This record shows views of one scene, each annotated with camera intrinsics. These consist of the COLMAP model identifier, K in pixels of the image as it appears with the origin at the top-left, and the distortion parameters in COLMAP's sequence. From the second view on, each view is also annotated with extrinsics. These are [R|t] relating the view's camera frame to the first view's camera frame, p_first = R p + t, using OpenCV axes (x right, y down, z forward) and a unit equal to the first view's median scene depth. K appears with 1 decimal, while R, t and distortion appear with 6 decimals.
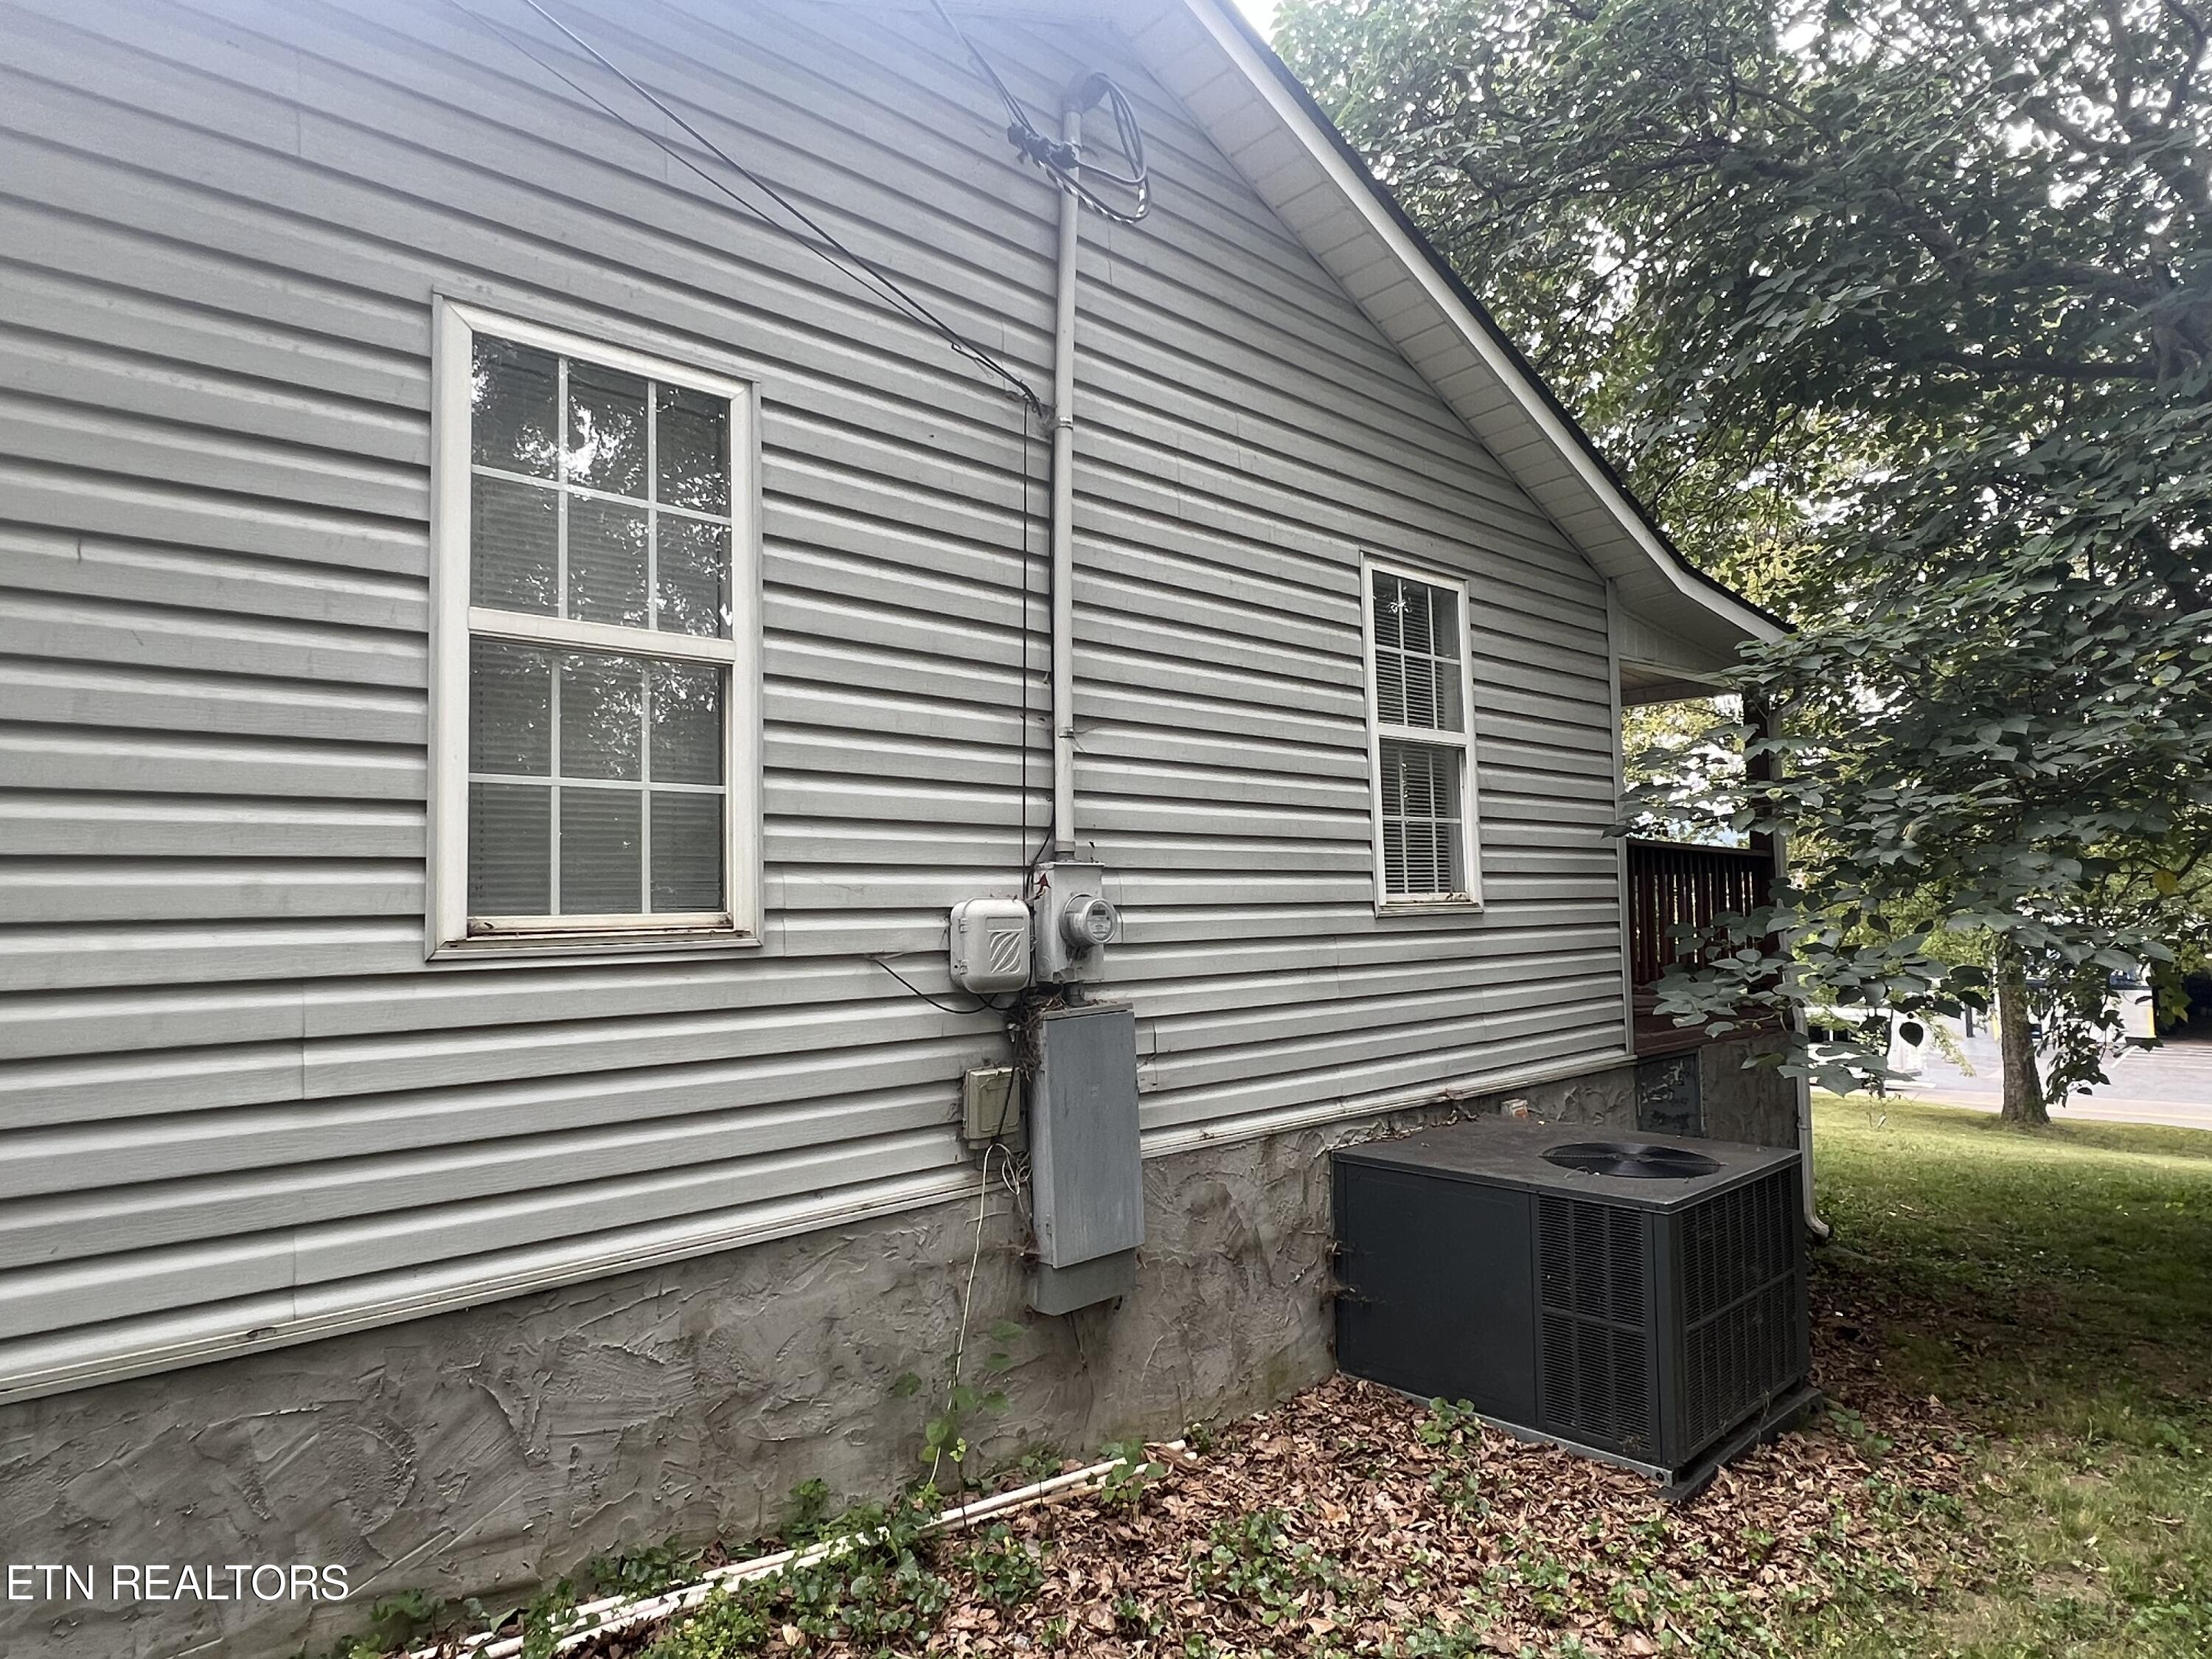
lens RADIAL K [[1319.5, 0, 1094.0], [0, 1319.5, 832.7], [0, 0, 1]] dist [-0.001112, -0.002065]
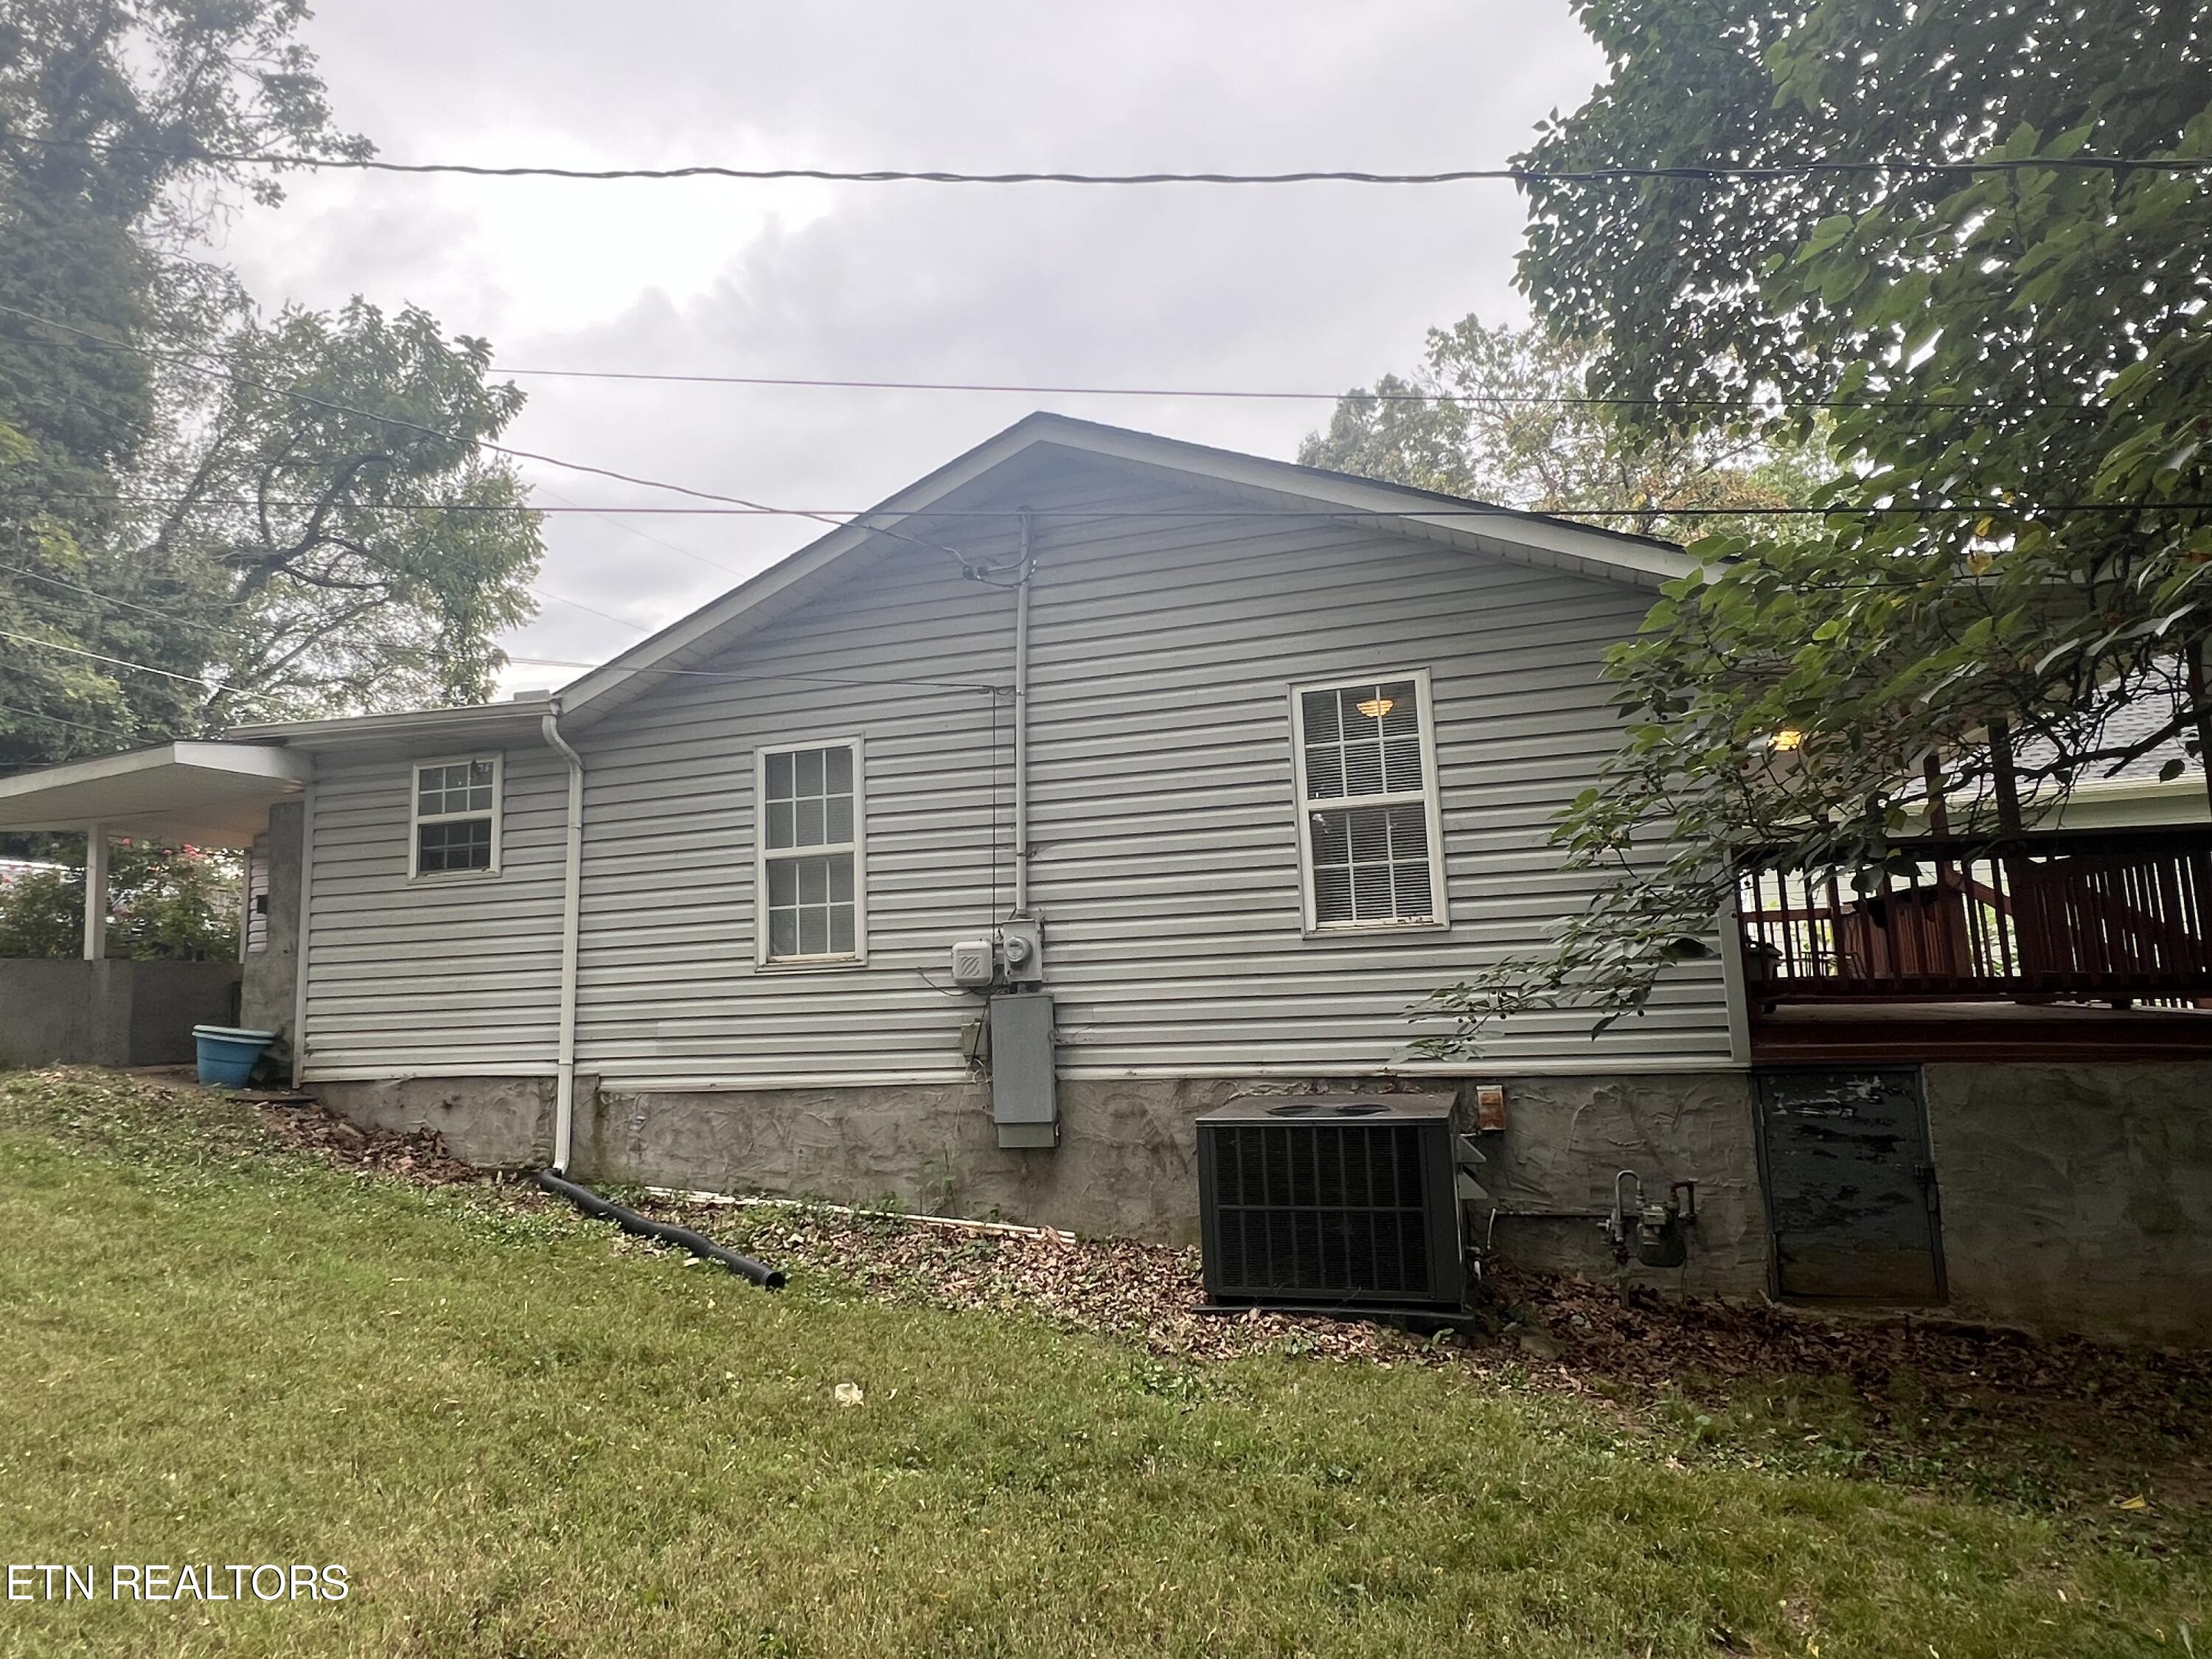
lens RADIAL K [[1319.5, 0, 1098.2], [0, 1319.5, 823.6], [0, 0, 1]] dist [-0.001112, -0.002065]
pose [[0.487894, -0.114047, -0.865420, 1.695152], [0.081171, 0.993060, -0.085106, 0.054924], [0.869120, -0.028725, 0.493766, 0.141693]]
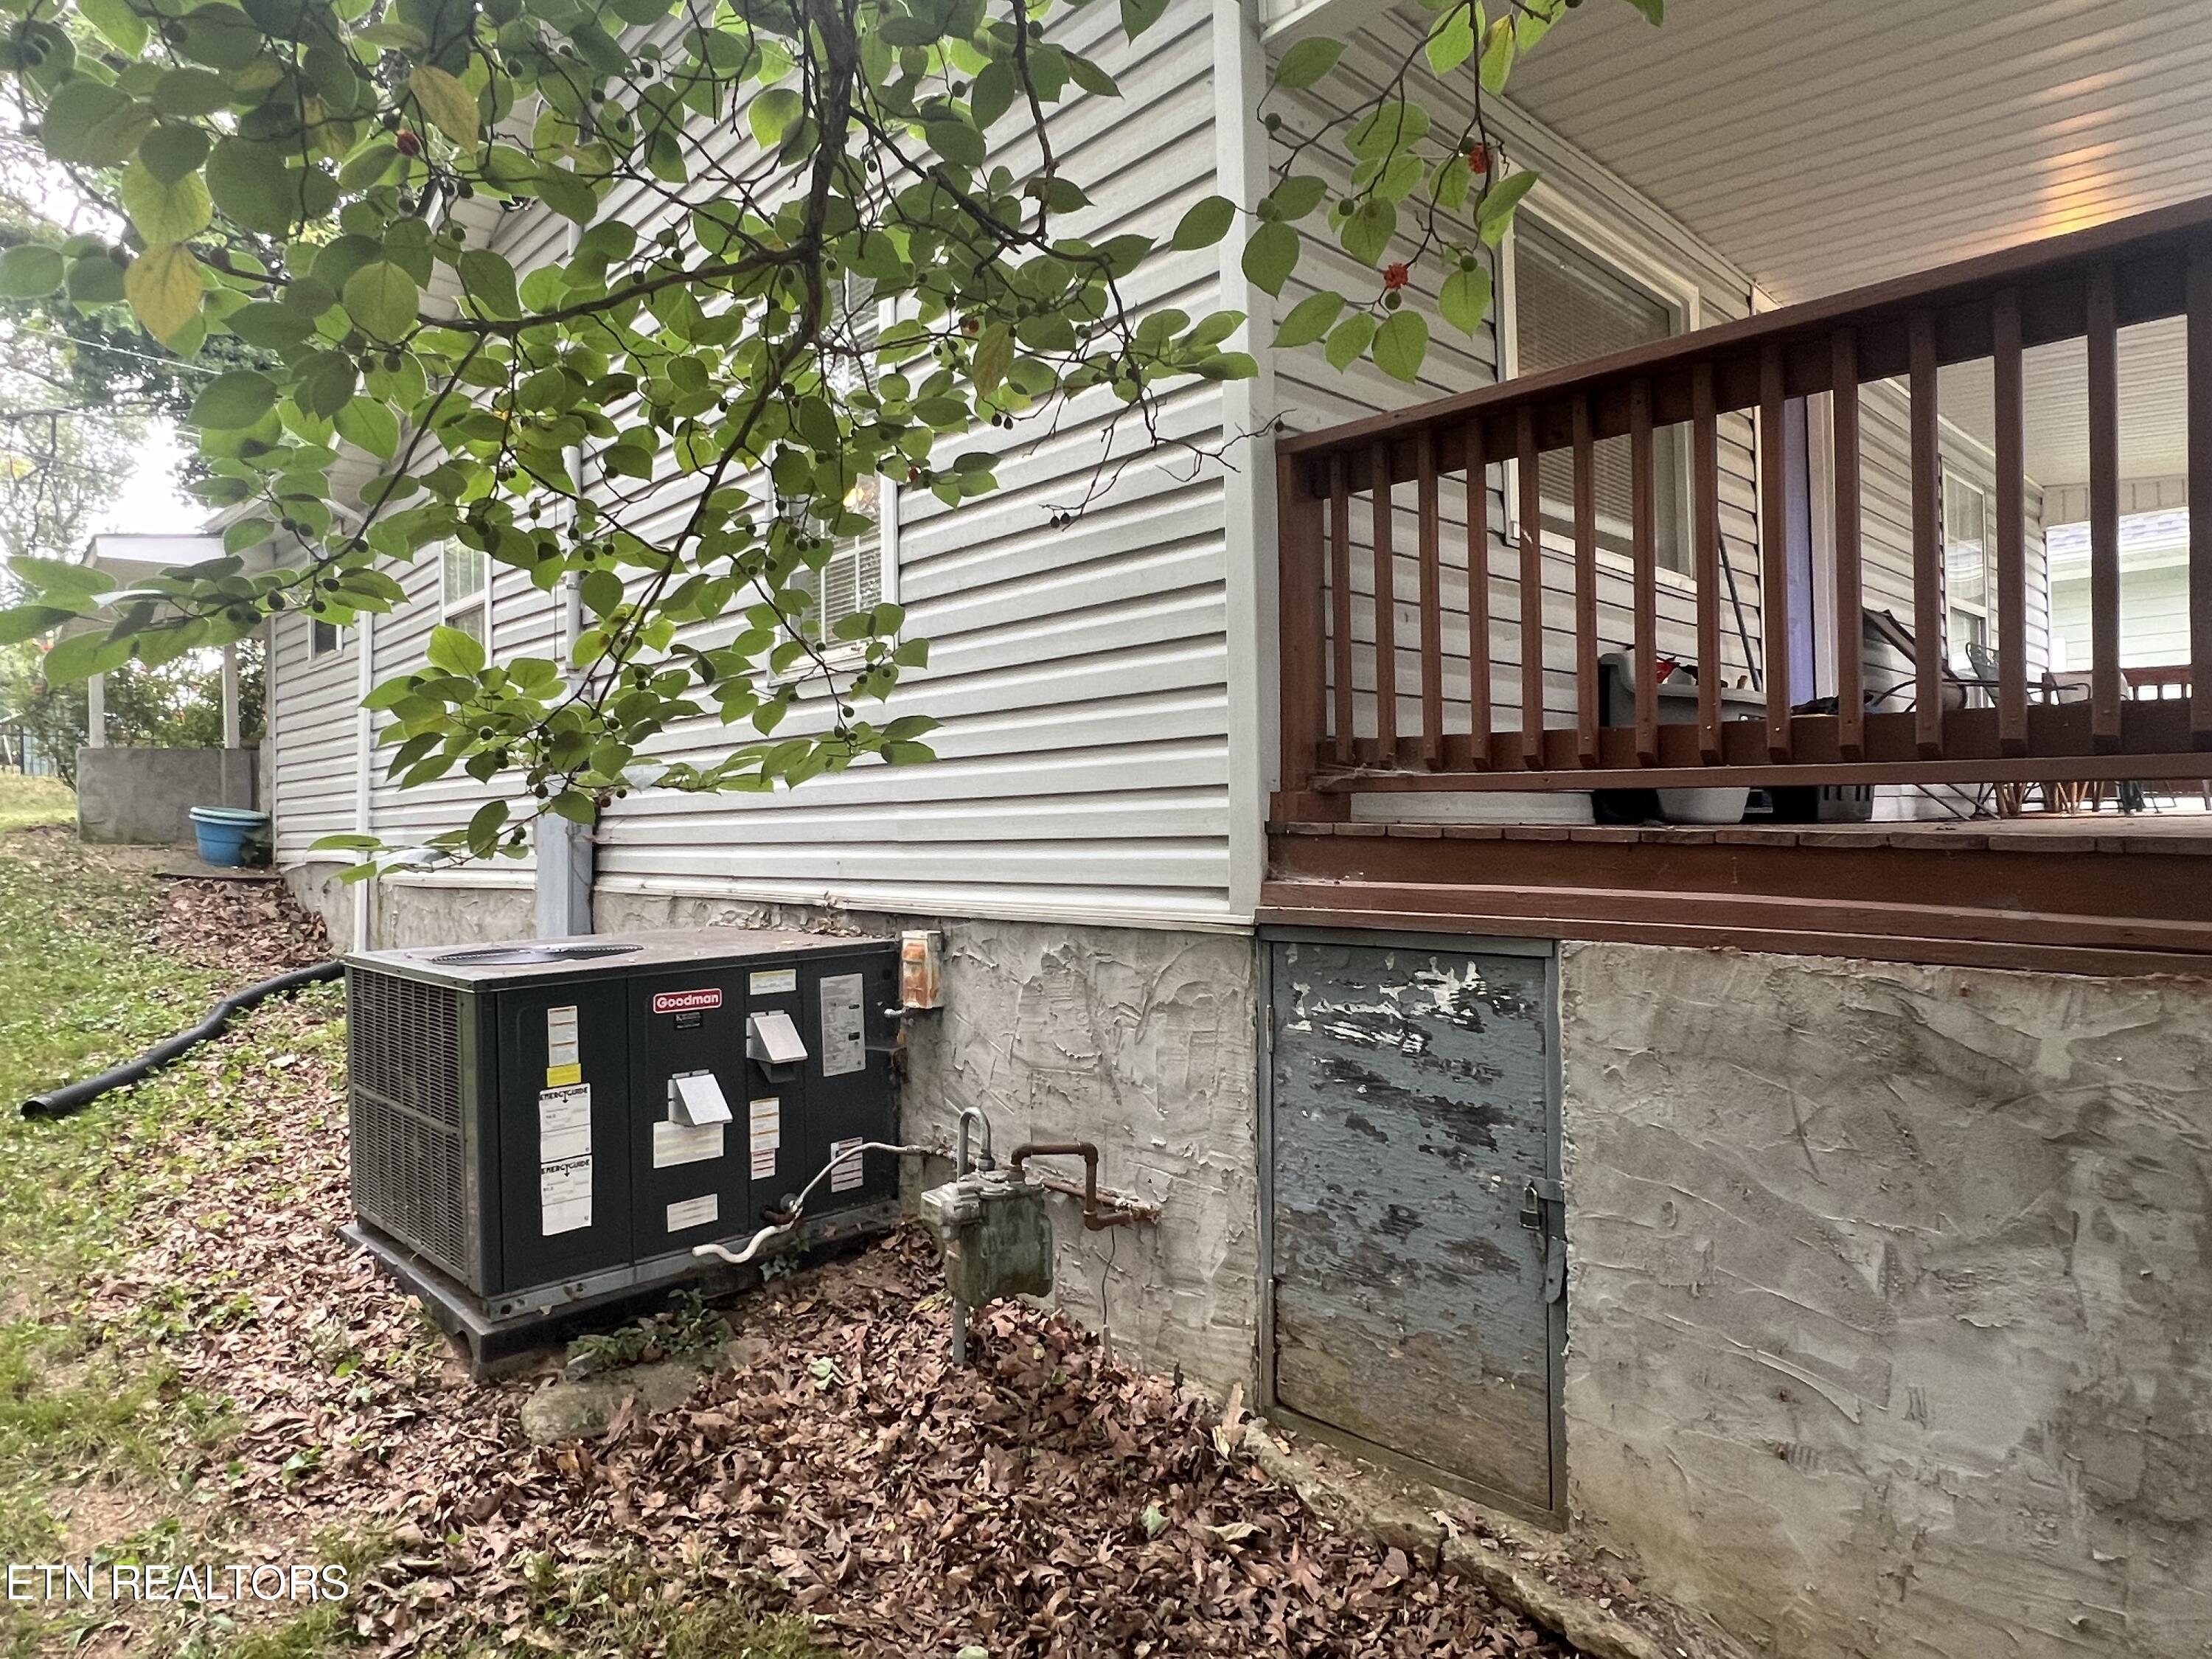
lens RADIAL K [[1319.5, 0, 1102.3], [0, 1319.5, 829.6], [0, 0, 1]] dist [-0.001112, -0.002065]
pose [[0.001731, 0.017030, -0.999853, 1.399158], [0.076959, 0.996887, 0.017113, 0.205259], [0.997033, -0.076978, 0.000415, 1.543573]]
